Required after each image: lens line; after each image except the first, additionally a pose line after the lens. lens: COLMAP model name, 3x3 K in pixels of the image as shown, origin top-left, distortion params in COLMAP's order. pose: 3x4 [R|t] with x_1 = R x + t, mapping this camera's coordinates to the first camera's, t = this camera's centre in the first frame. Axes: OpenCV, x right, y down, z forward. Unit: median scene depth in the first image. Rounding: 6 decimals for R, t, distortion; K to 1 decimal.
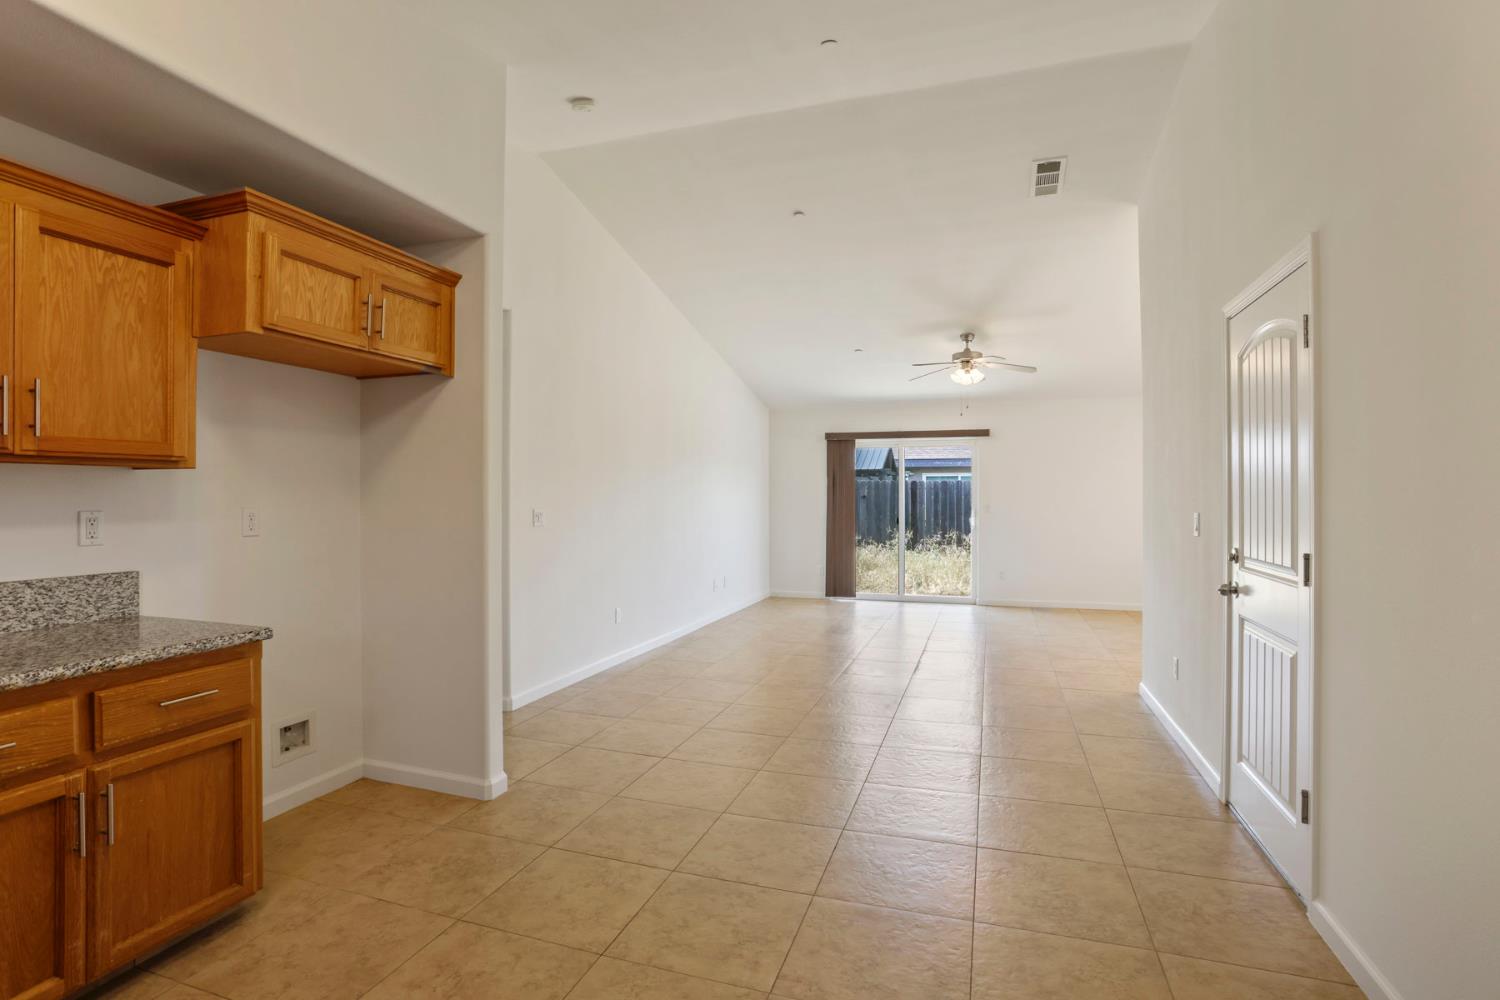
lens RADIAL K [[738.3, 0, 756.9], [0, 738.3, 494.1], [0, 0, 1]] dist [-0.052344, 0.019222]
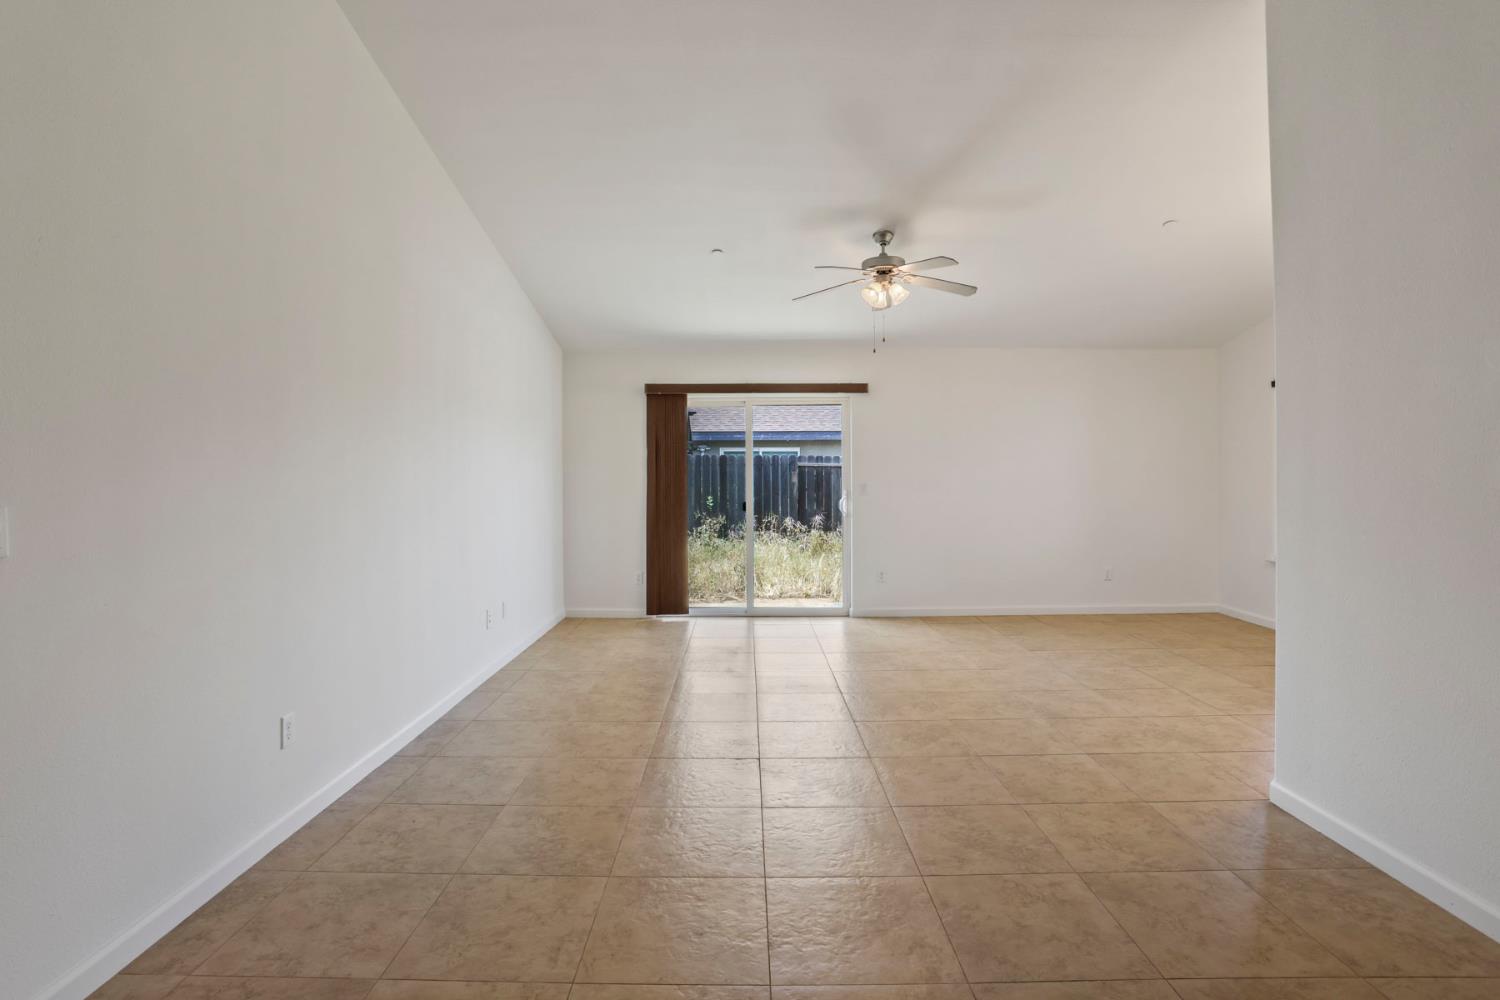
lens RADIAL K [[738.3, 0, 752.6], [0, 738.3, 485.2], [0, 0, 1]] dist [-0.052344, 0.019222]
pose [[0.949893, -0.007114, 0.312493, -0.117006], [0.001981, 0.999858, 0.016739, 0.009988], [-0.312568, -0.015282, 0.949773, 1.149049]]
